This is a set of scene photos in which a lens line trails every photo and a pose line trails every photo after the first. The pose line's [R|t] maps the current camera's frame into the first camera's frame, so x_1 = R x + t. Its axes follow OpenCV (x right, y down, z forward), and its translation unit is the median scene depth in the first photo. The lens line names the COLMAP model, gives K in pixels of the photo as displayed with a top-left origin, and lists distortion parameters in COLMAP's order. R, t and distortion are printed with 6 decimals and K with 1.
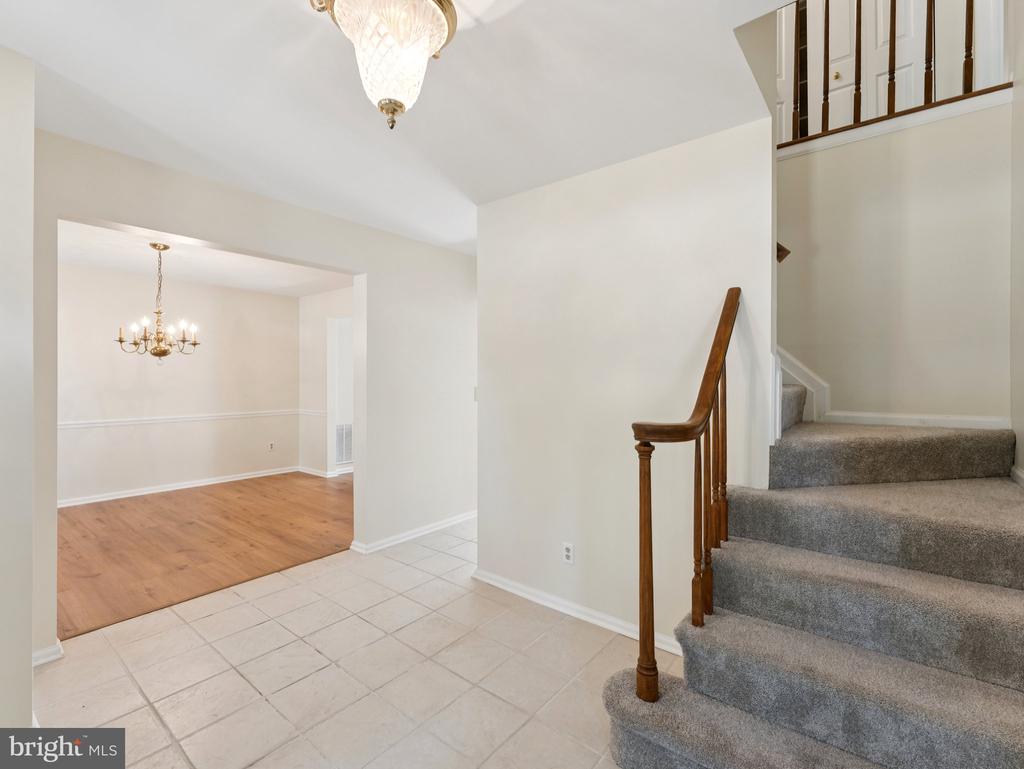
lens RADIAL K [[472.4, 0, 512.0], [0, 472.4, 384.5], [0, 0, 1]] dist [0.010756, -0.000174]
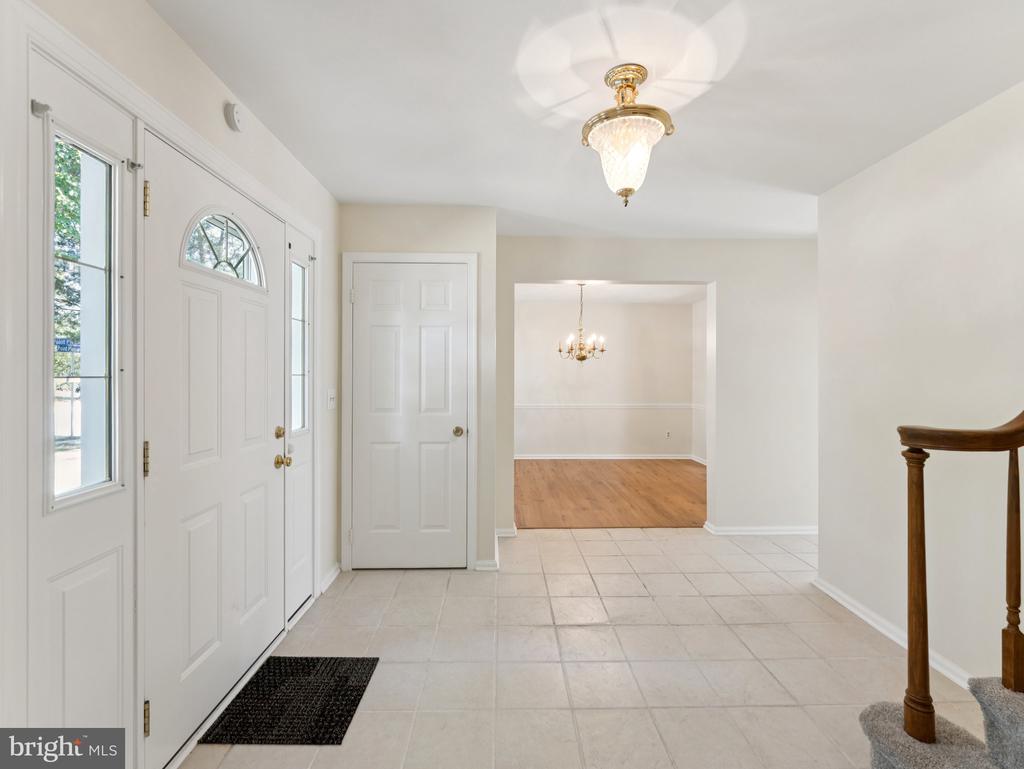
lens RADIAL K [[472.4, 0, 512.0], [0, 472.4, 384.5], [0, 0, 1]] dist [0.010756, -0.000174]
pose [[0.644709, 0.014270, -0.764295, 0.251300], [-0.010081, 0.999898, 0.010165, 0.000293], [0.764361, 0.001152, 0.644787, -0.084364]]
